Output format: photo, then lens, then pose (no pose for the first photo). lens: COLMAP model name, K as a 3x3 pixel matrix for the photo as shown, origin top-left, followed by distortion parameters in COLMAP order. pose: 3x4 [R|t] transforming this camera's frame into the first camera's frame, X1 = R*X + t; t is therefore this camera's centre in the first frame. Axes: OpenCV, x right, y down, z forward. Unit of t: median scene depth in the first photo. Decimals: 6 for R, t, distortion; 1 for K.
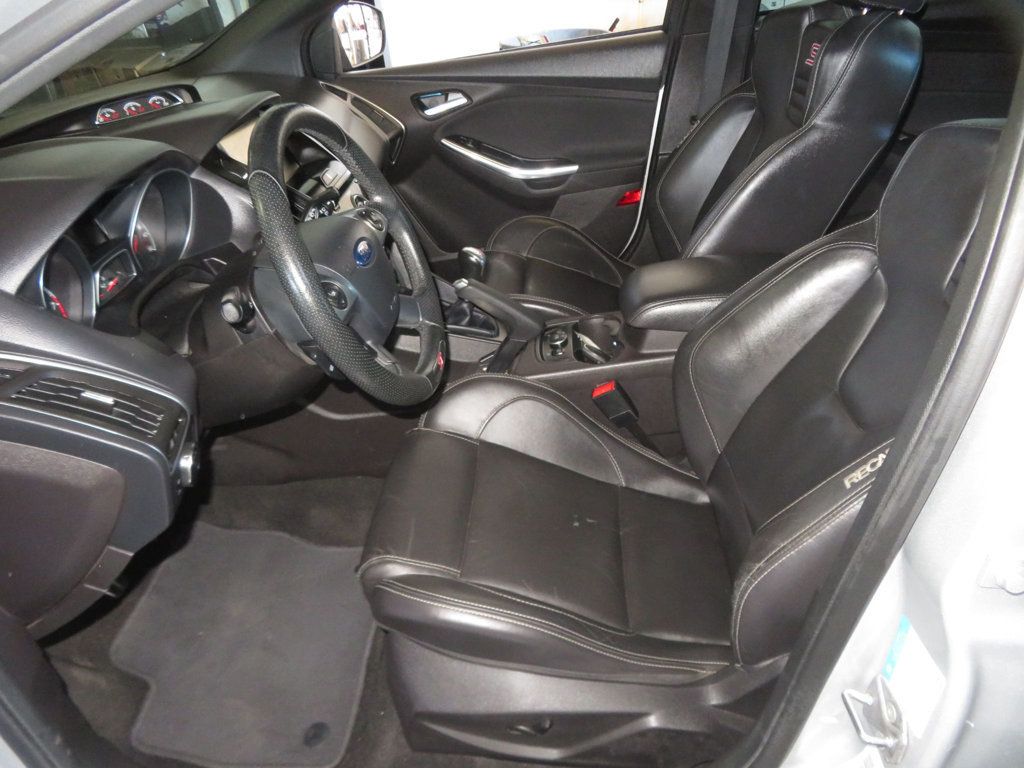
lens RADIAL K [[735.2, 0, 511.4], [0, 735.2, 379.2], [0, 0, 1]] dist [-0.009985, 0.015259]
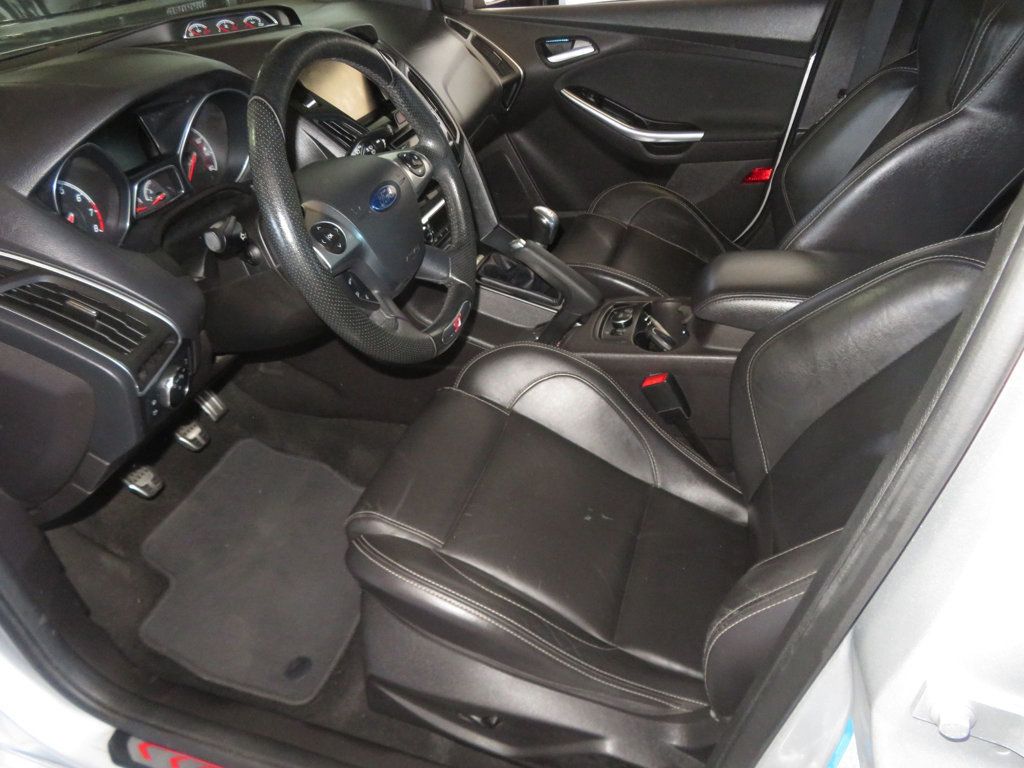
lens RADIAL K [[736.5, 0, 516.1], [0, 736.5, 379.9], [0, 0, 1]] dist [-0.001574, 0.007943]
pose [[0.968436, 0.167343, -0.184740, 0.126987], [-0.156791, 0.985117, 0.070429, -0.023783], [0.193776, -0.039240, 0.980261, 0.065785]]
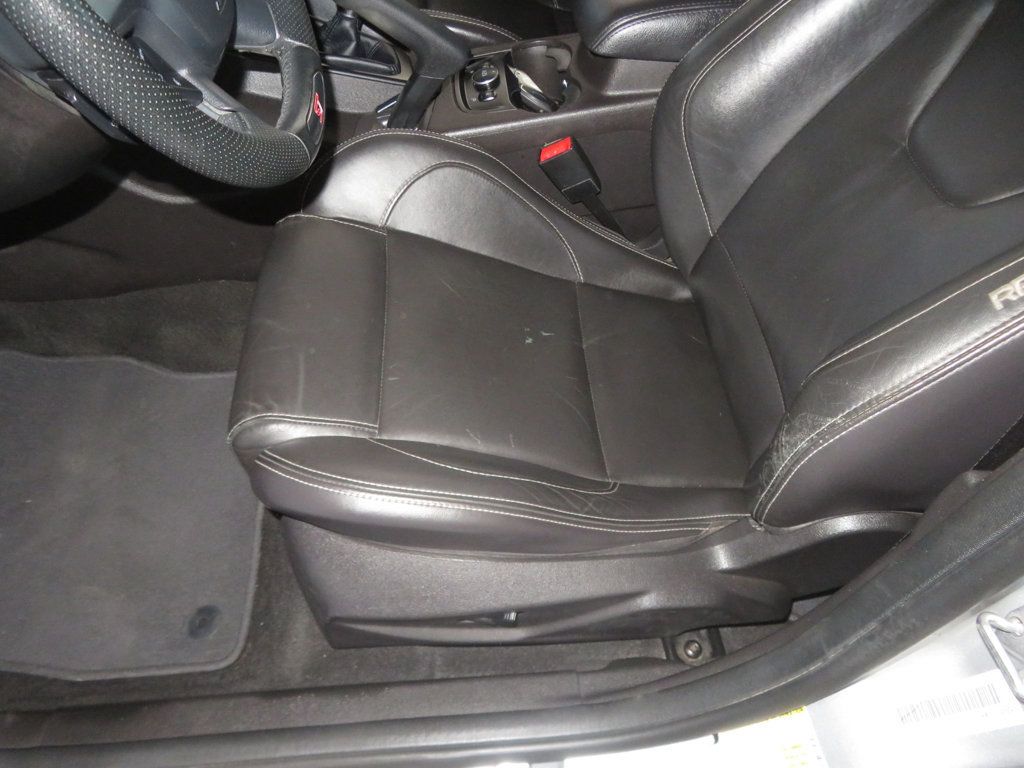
lens RADIAL K [[736.5, 0, 516.1], [0, 736.5, 379.9], [0, 0, 1]] dist [-0.001574, 0.007943]
pose [[0.988698, -0.064612, 0.135282, -0.024418], [0.018989, 0.949066, 0.314504, 0.000116], [-0.148712, -0.308380, 0.939567, 0.257426]]
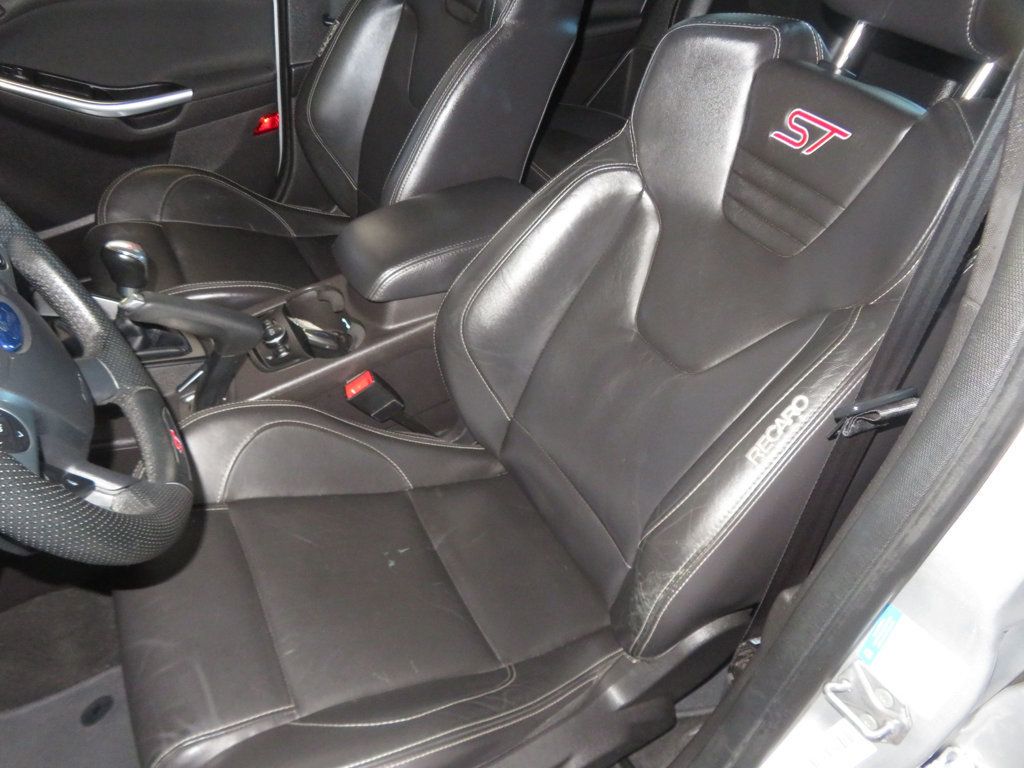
lens RADIAL K [[735.2, 0, 511.4], [0, 735.2, 379.2], [0, 0, 1]] dist [-0.009985, 0.015259]
pose [[0.842798, -0.284917, 0.456632, -0.099353], [0.220456, 0.956704, 0.190046, -0.108336], [-0.491009, -0.059503, 0.869120, 0.215056]]
